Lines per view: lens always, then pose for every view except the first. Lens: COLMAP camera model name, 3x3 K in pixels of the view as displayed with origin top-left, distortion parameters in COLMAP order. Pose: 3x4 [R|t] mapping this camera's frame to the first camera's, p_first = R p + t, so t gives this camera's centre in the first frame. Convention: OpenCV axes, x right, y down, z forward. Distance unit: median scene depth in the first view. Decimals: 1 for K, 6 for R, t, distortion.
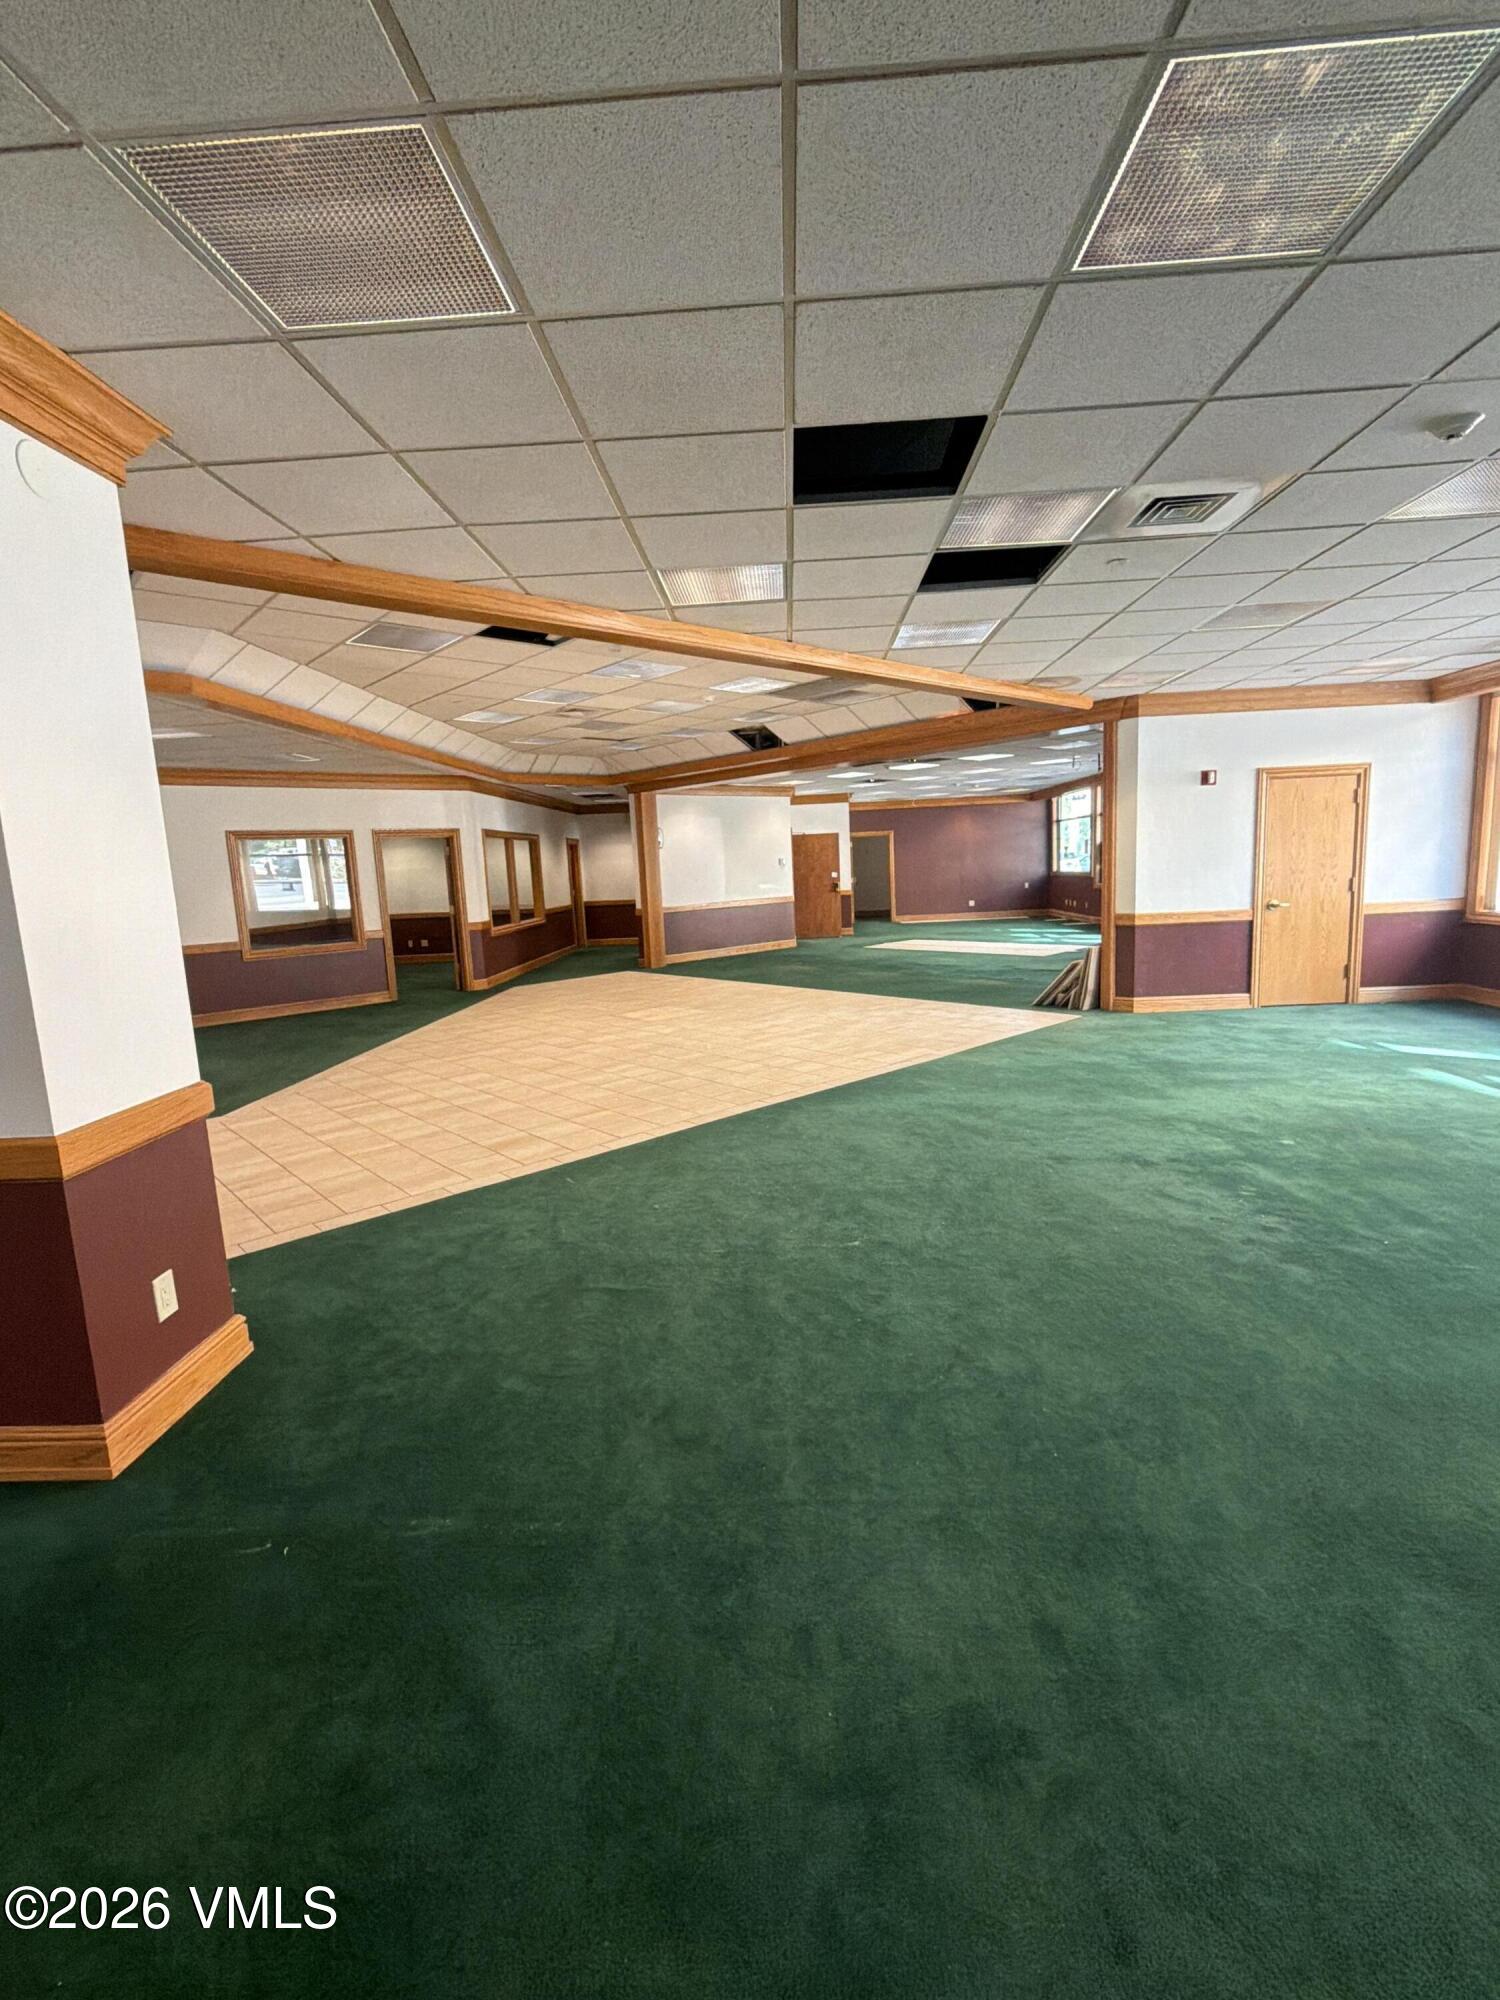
lens RADIAL K [[908.3, 0, 743.9], [0, 908.3, 1007.4], [0, 0, 1]] dist [-0.000181, -0.000753]
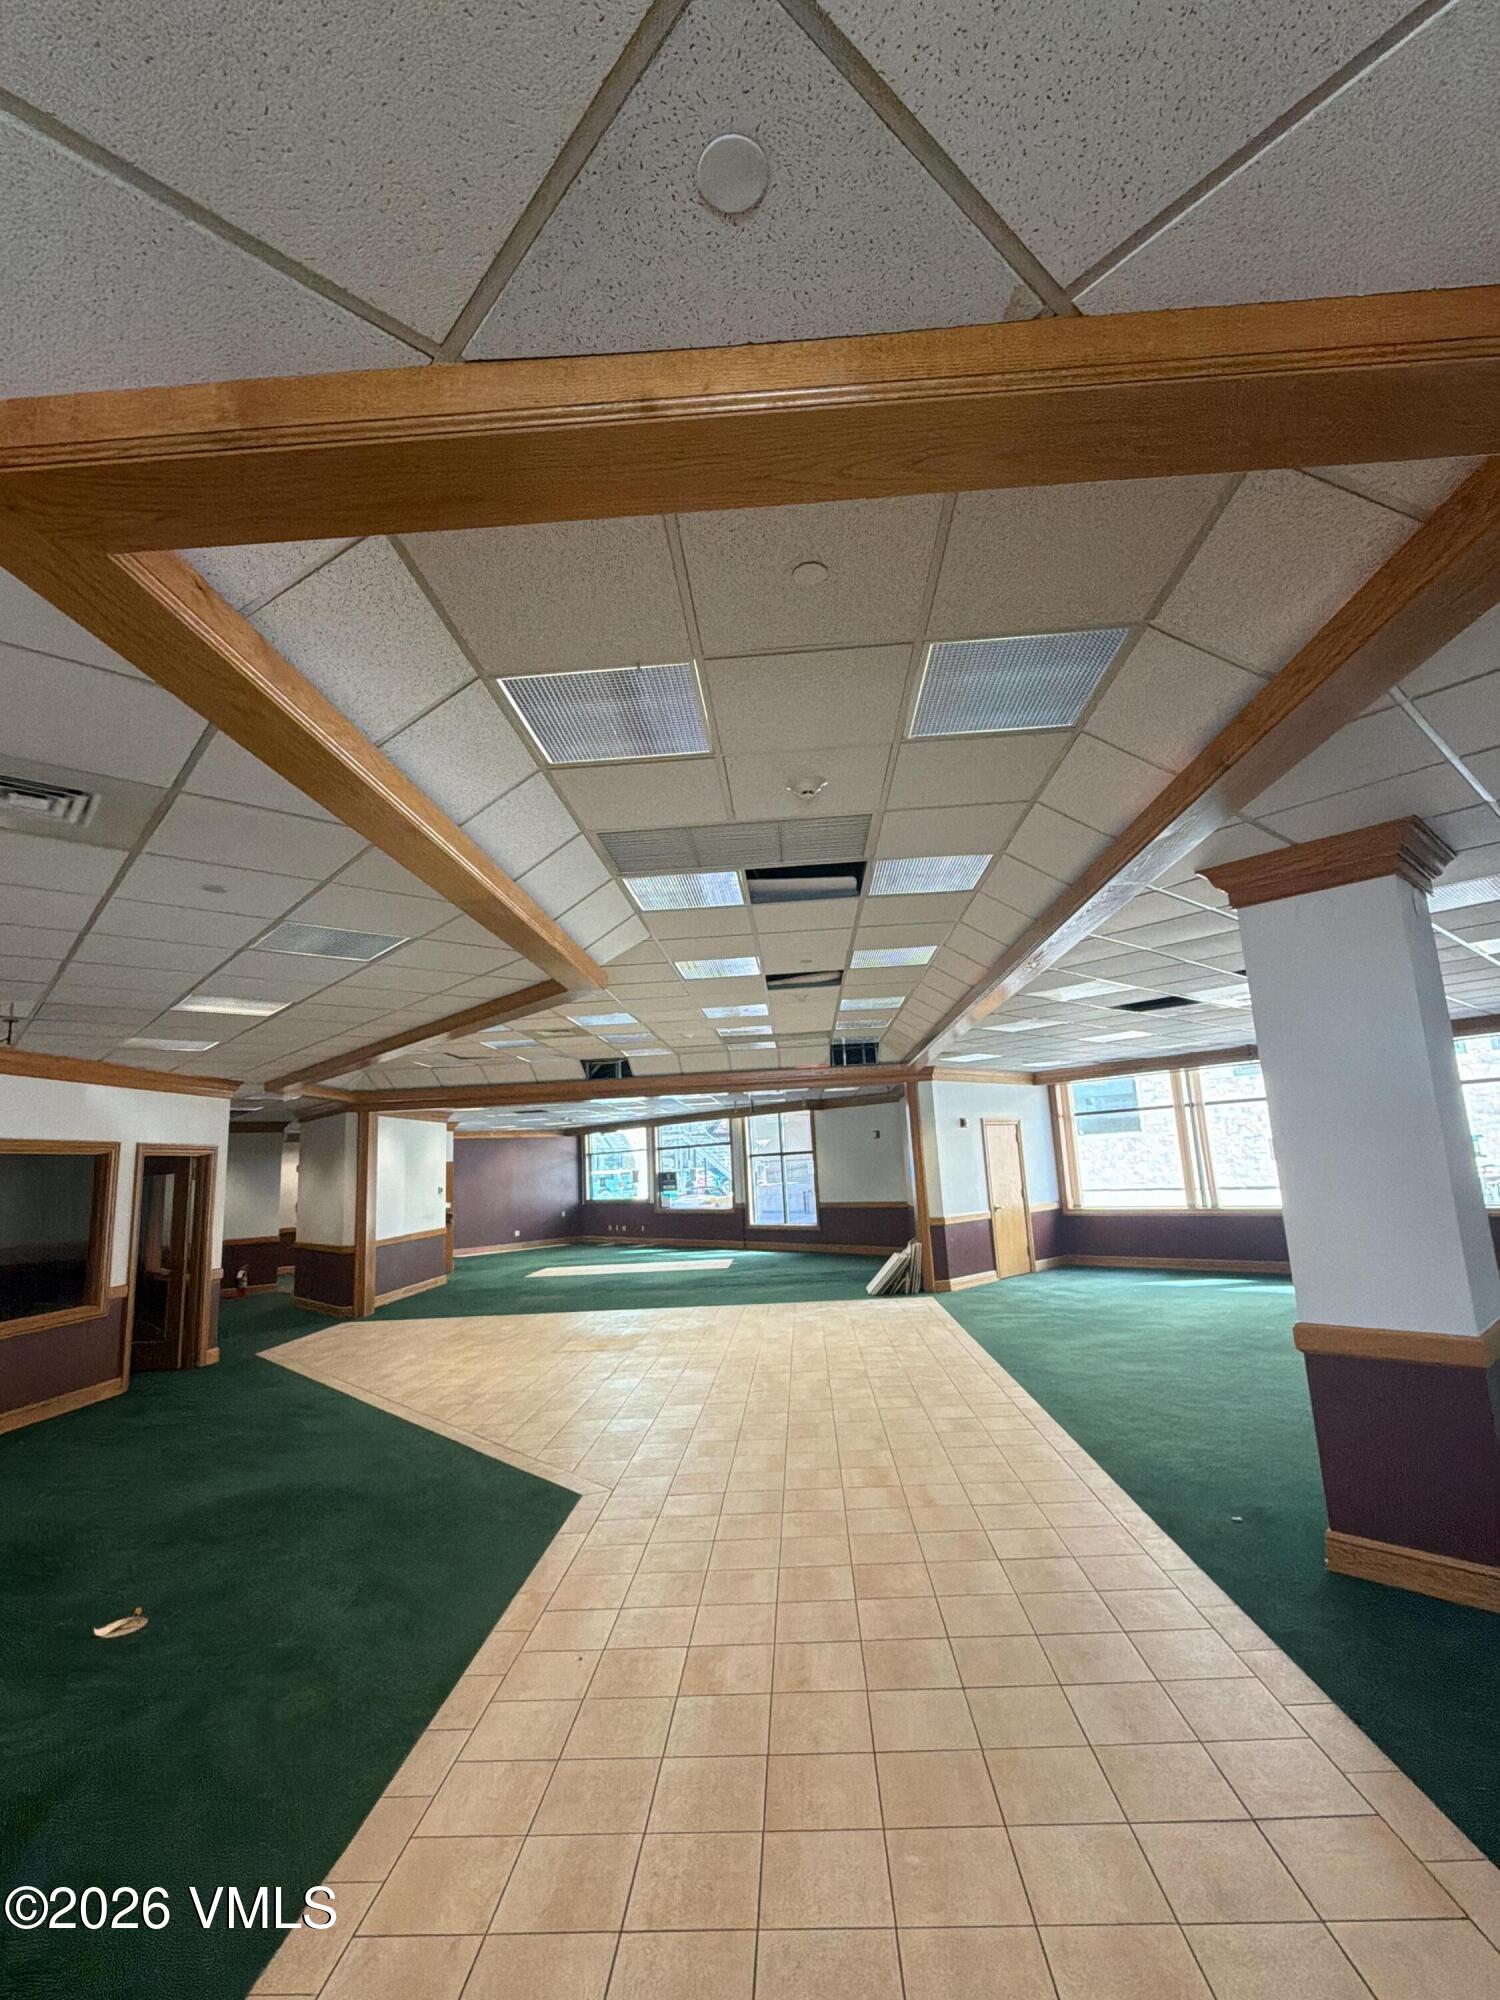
lens RADIAL K [[908.3, 0, 746.6], [0, 908.3, 998.1], [0, 0, 1]] dist [-0.000181, -0.000753]
pose [[0.715311, 0.136163, 0.685412, -0.566197], [0.127177, 0.939087, -0.319282, -0.007819], [-0.687136, 0.315555, 0.654423, 0.134911]]
